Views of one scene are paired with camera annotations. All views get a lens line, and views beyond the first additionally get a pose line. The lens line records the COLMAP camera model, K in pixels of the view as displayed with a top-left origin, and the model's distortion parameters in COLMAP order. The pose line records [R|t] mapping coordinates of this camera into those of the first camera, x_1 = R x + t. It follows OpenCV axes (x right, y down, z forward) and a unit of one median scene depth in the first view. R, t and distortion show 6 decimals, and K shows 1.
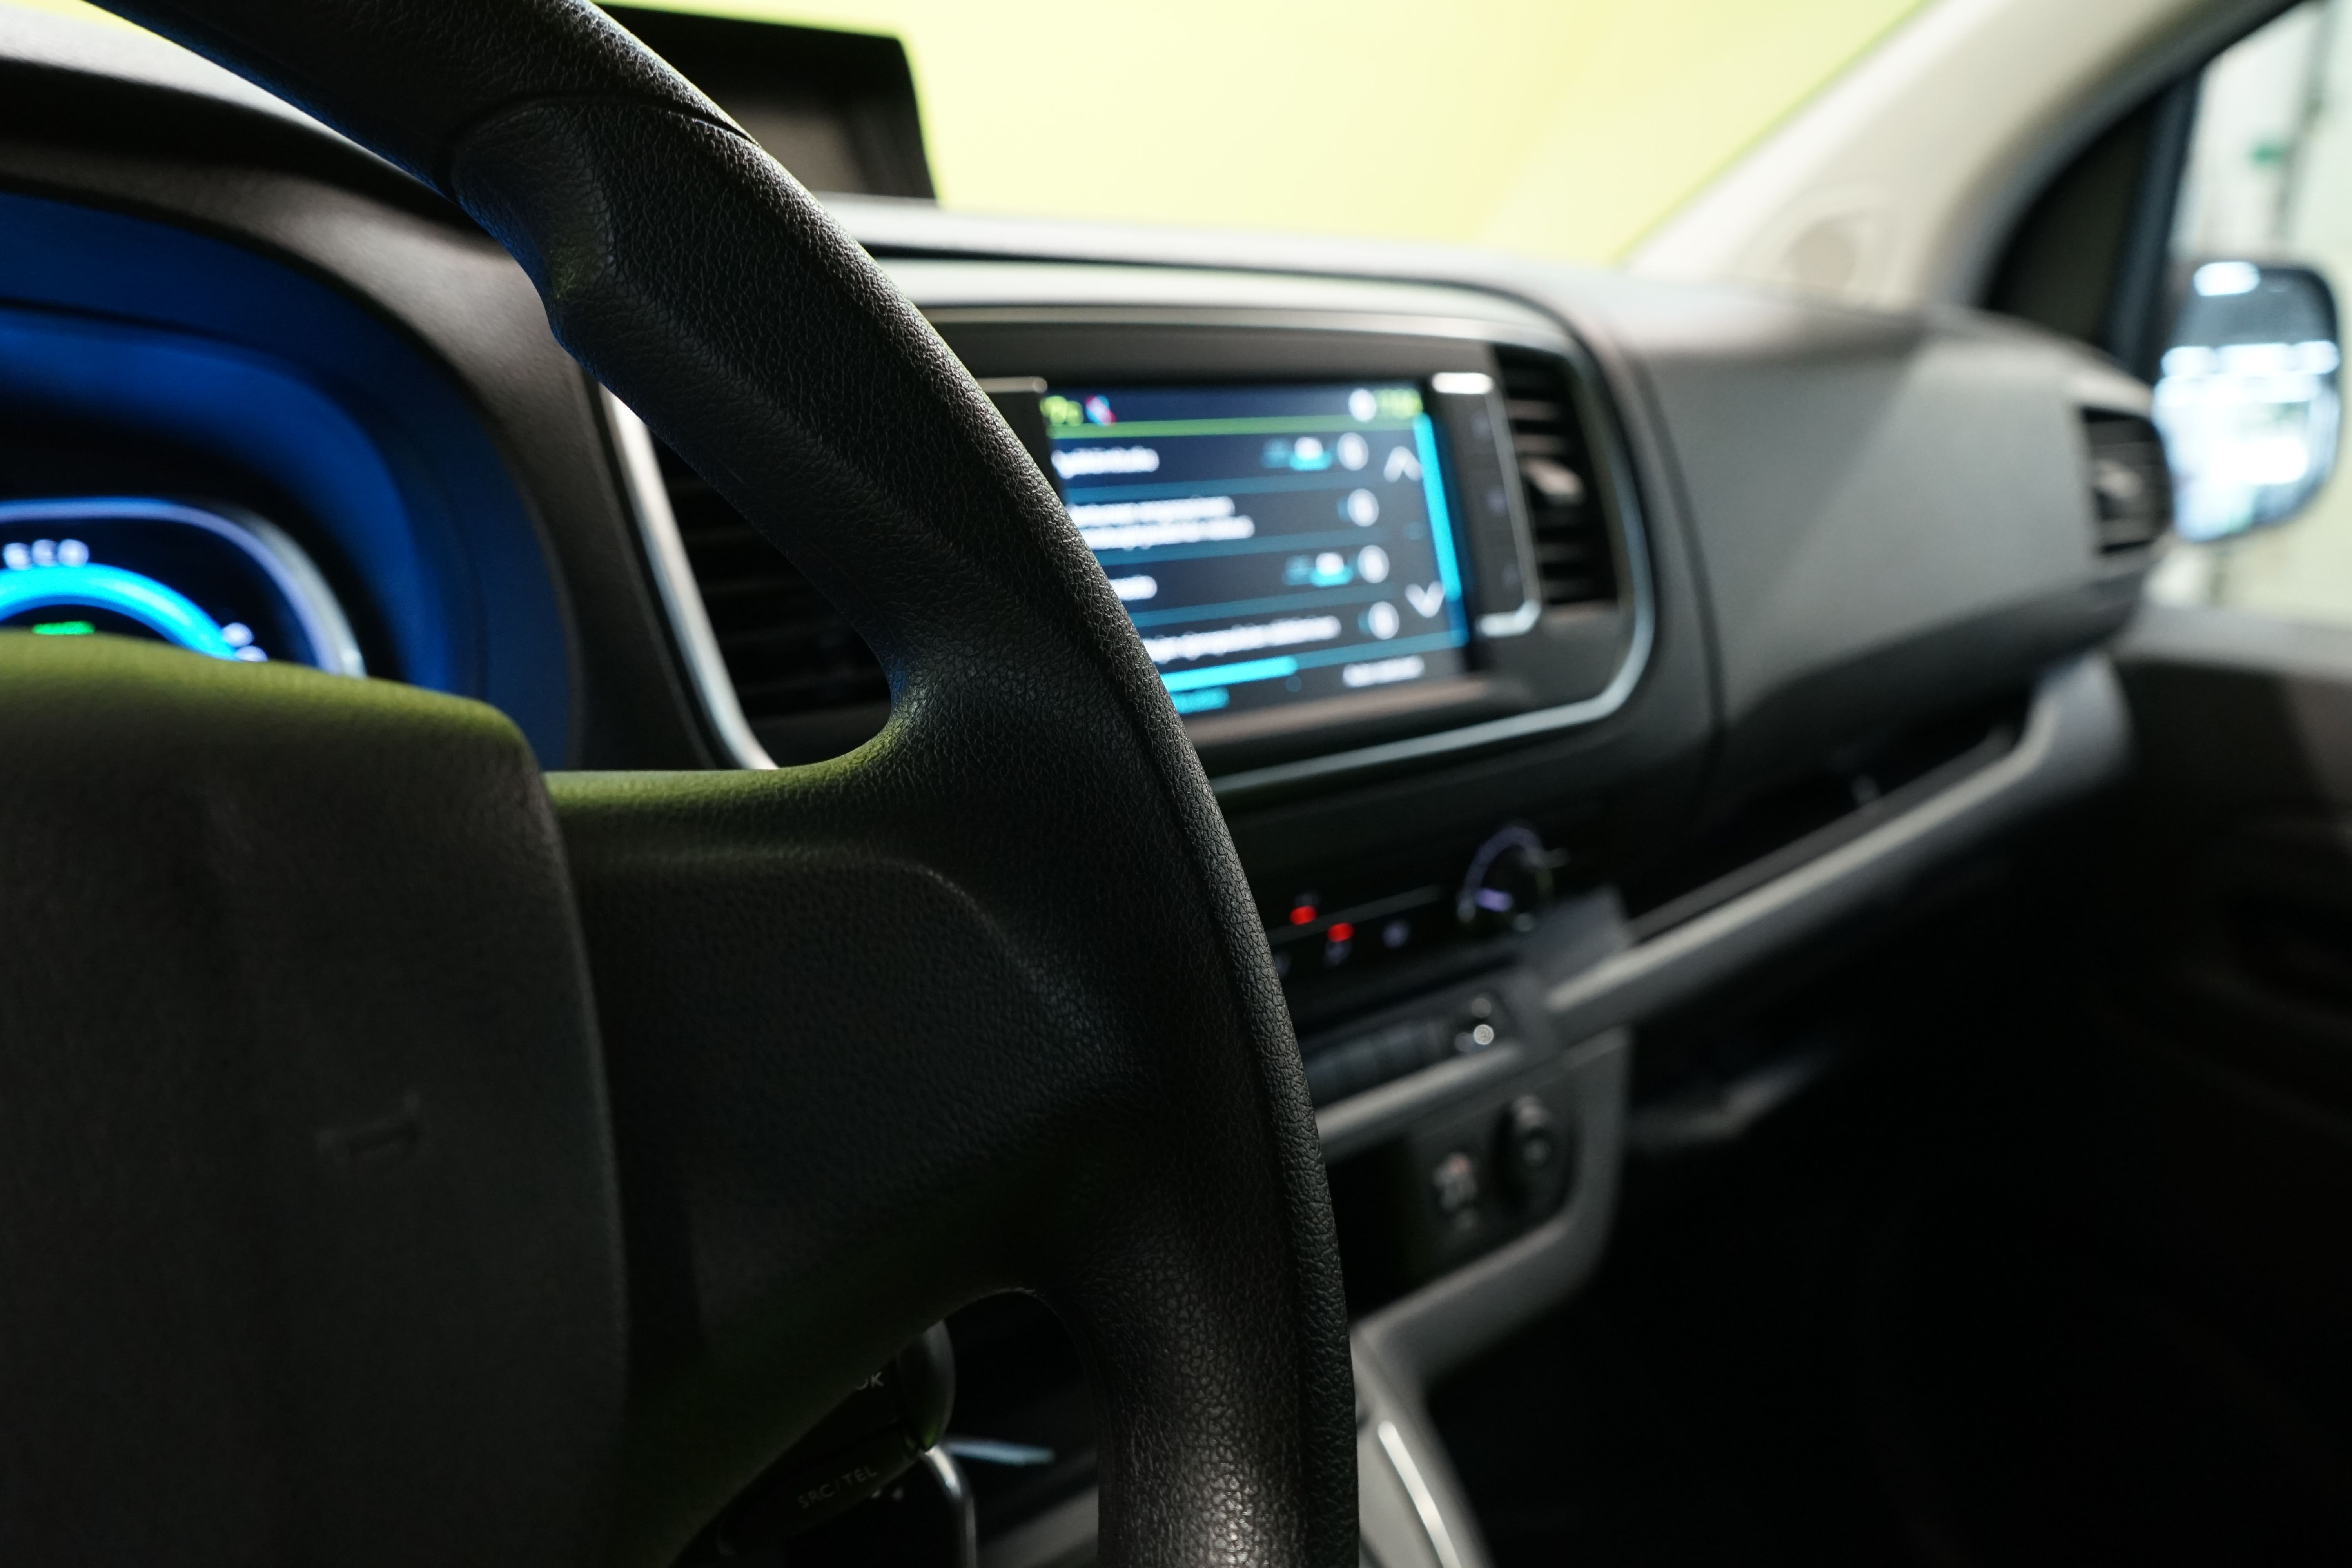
lens RADIAL K [[1882.7, 0, 1172.3], [0, 1882.7, 778.0], [0, 0, 1]] dist [-0.008075, 0.009933]
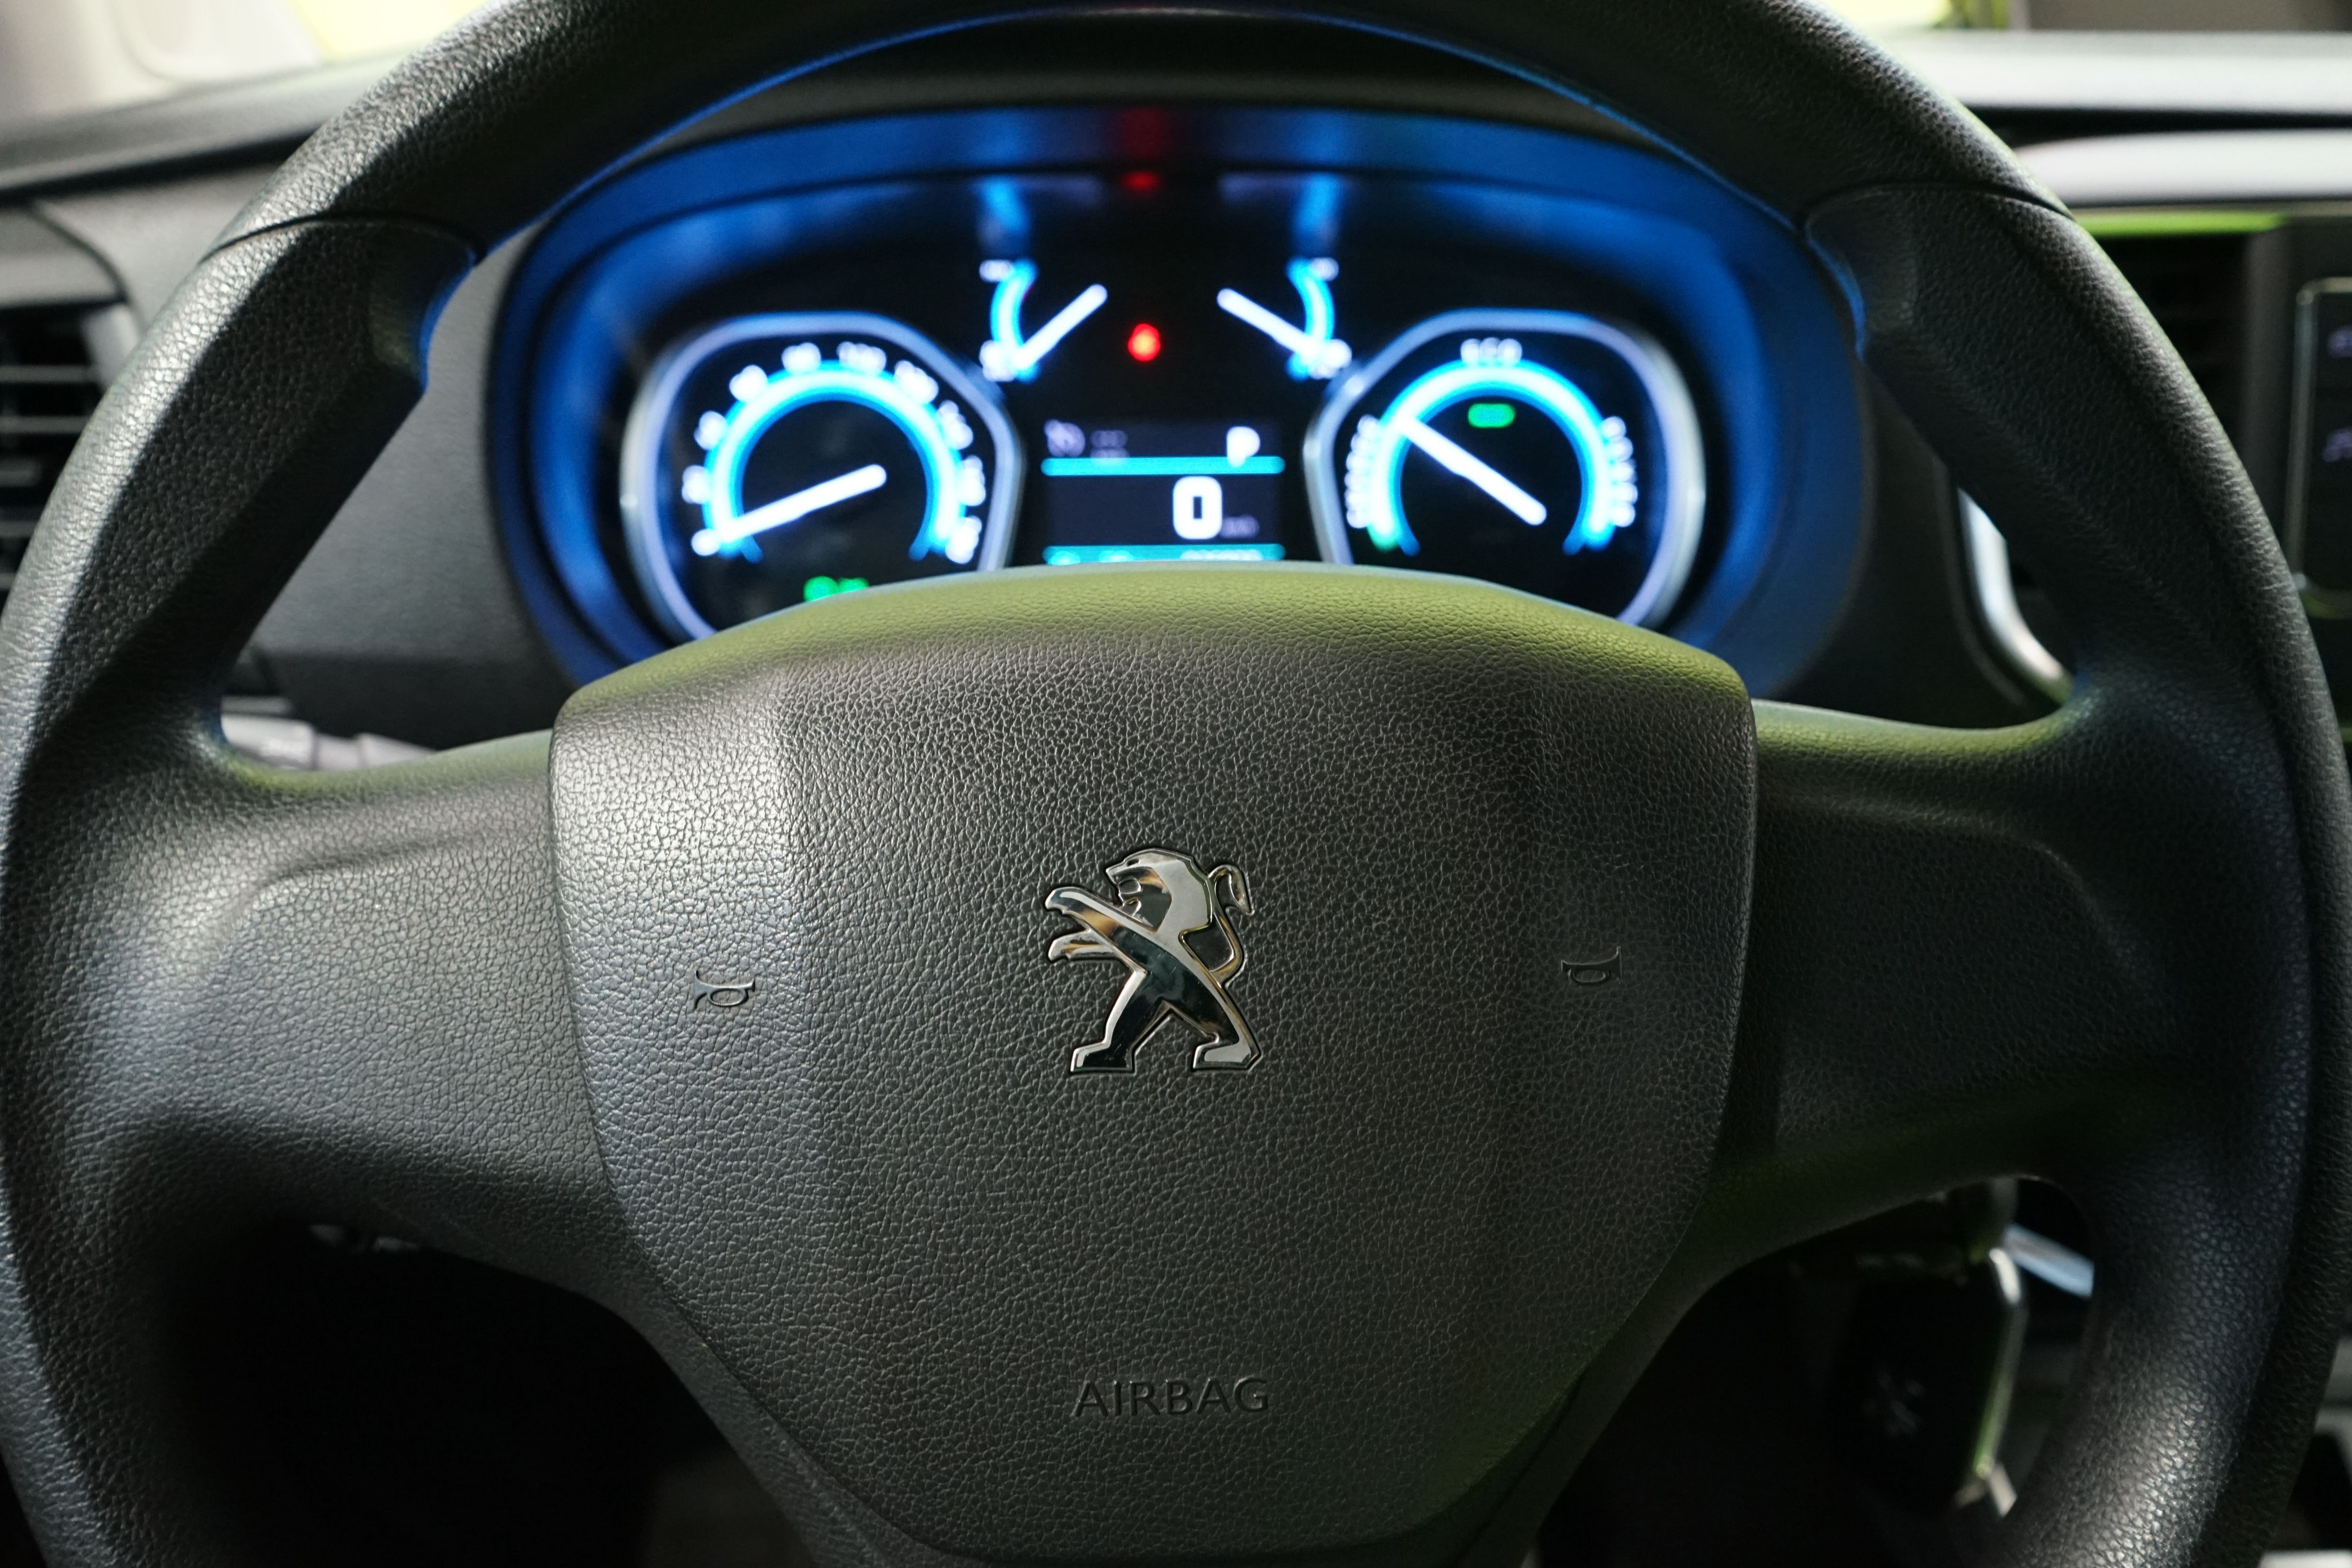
lens RADIAL K [[1882.7, 0, 1172.3], [0, 1882.7, 778.0], [0, 0, 1]] dist [-0.008075, 0.009933]
pose [[0.762293, 0.250770, -0.596677, 0.154887], [-0.137612, 0.963609, 0.229174, -0.197304], [0.632433, -0.092588, 0.769062, -0.313242]]
